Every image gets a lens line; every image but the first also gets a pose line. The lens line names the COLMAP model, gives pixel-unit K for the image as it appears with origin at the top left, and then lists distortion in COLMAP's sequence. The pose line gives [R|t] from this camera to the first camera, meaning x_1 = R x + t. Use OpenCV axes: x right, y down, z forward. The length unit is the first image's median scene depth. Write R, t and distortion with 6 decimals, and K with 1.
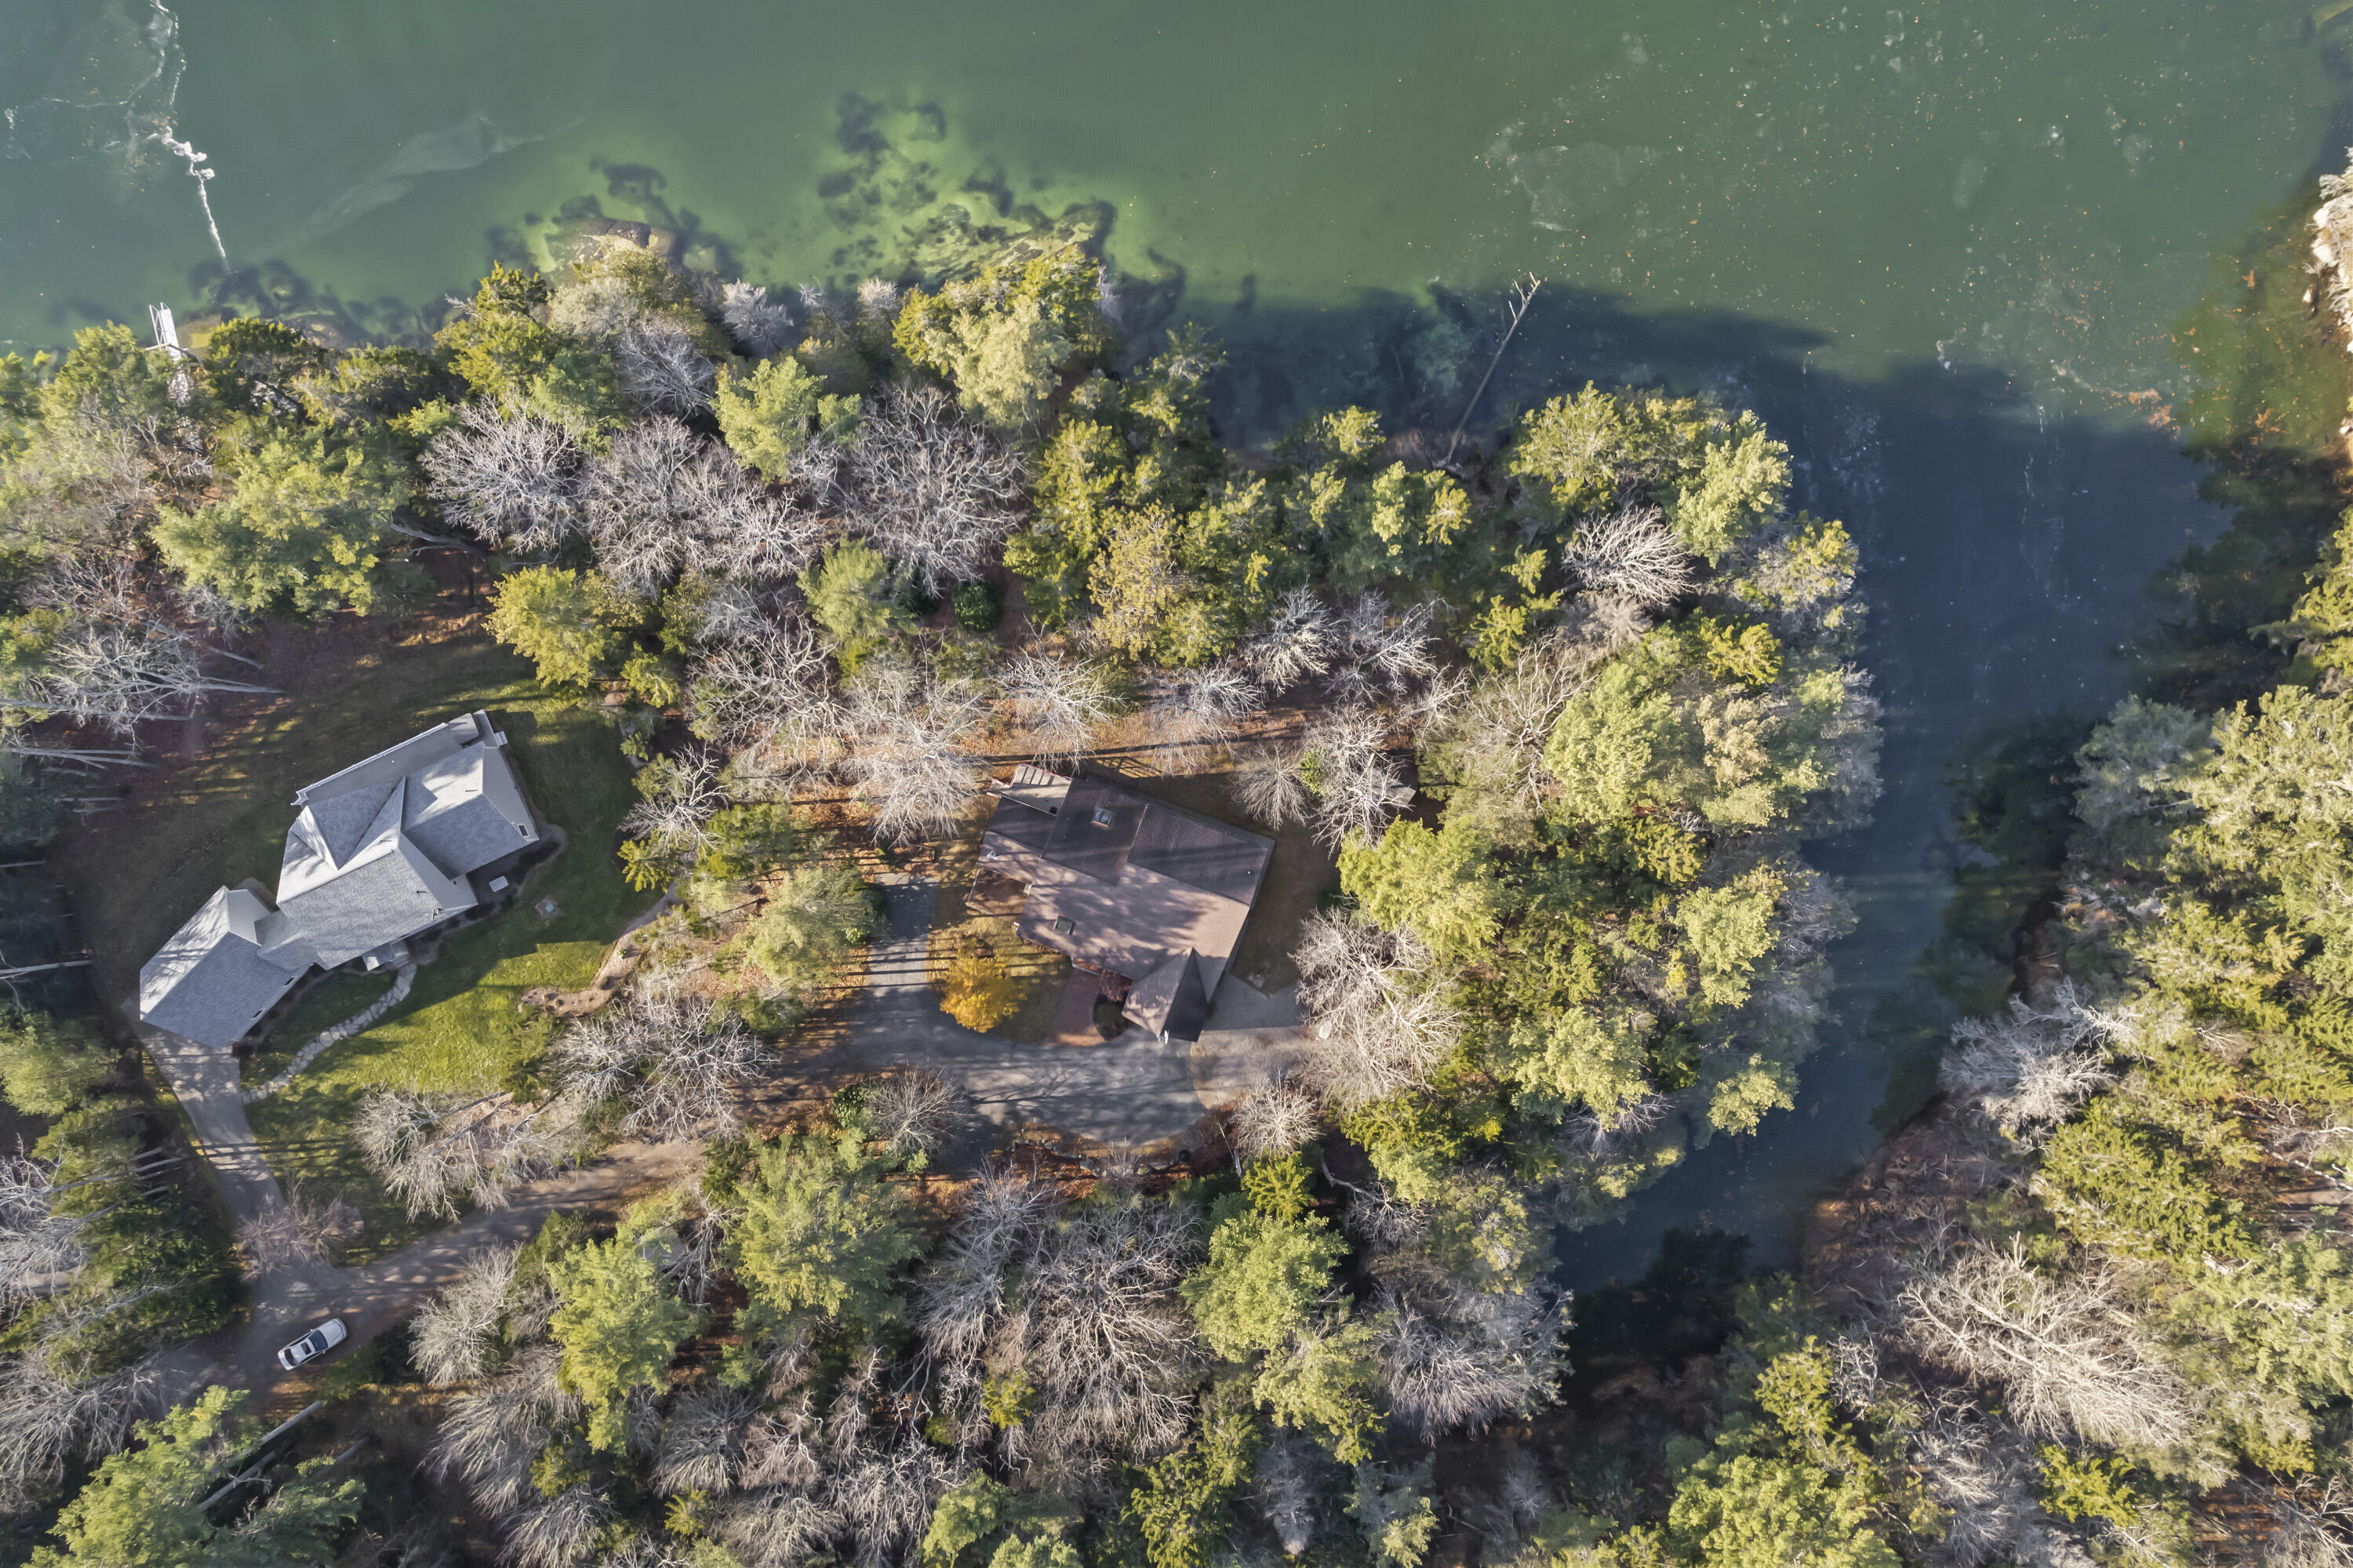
lens RADIAL K [[1519.3, 0, 1170.4], [0, 1519.3, 773.7], [0, 0, 1]] dist [-0.034843, 0.000886]
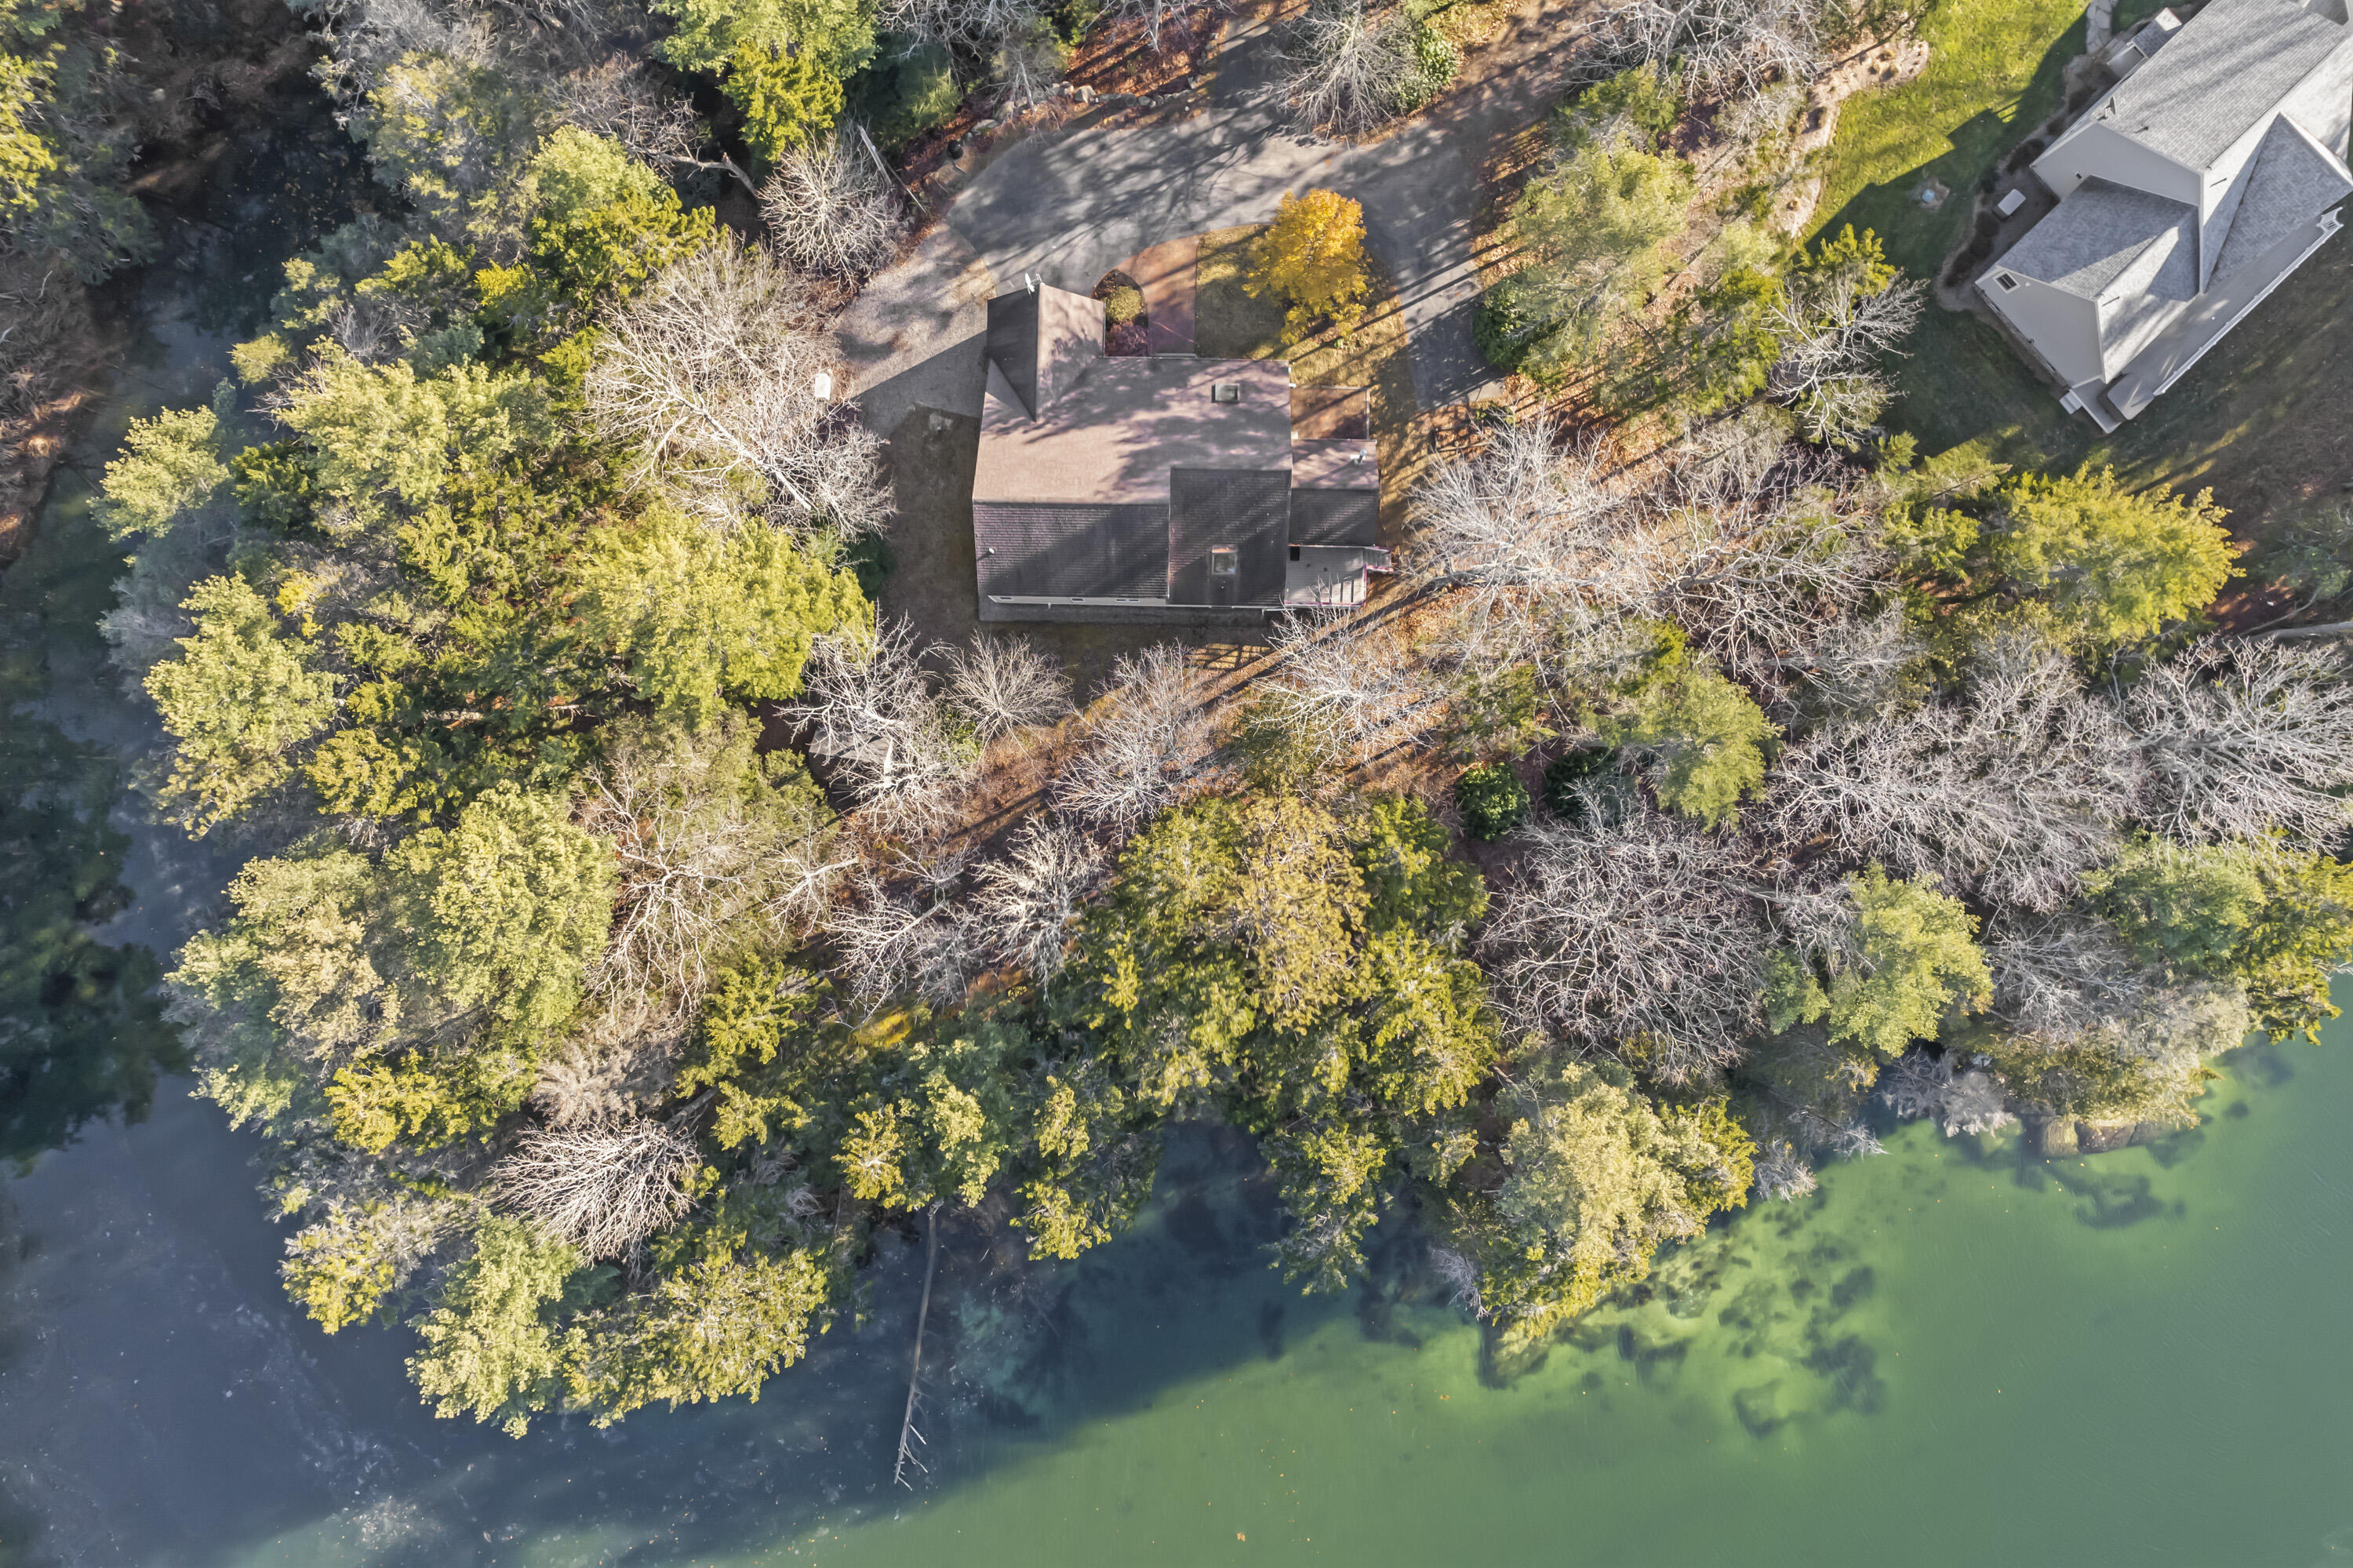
lens RADIAL K [[1482.4, 0, 1173.1], [0, 1482.4, 778.0], [0, 0, 1]] dist [0.000334, 0.000080]
pose [[-0.945457, 0.325699, 0.005631, 0.005231], [-0.325748, -0.945304, -0.017010, -0.046428], [-0.000217, -0.017916, 0.999839, 0.351680]]
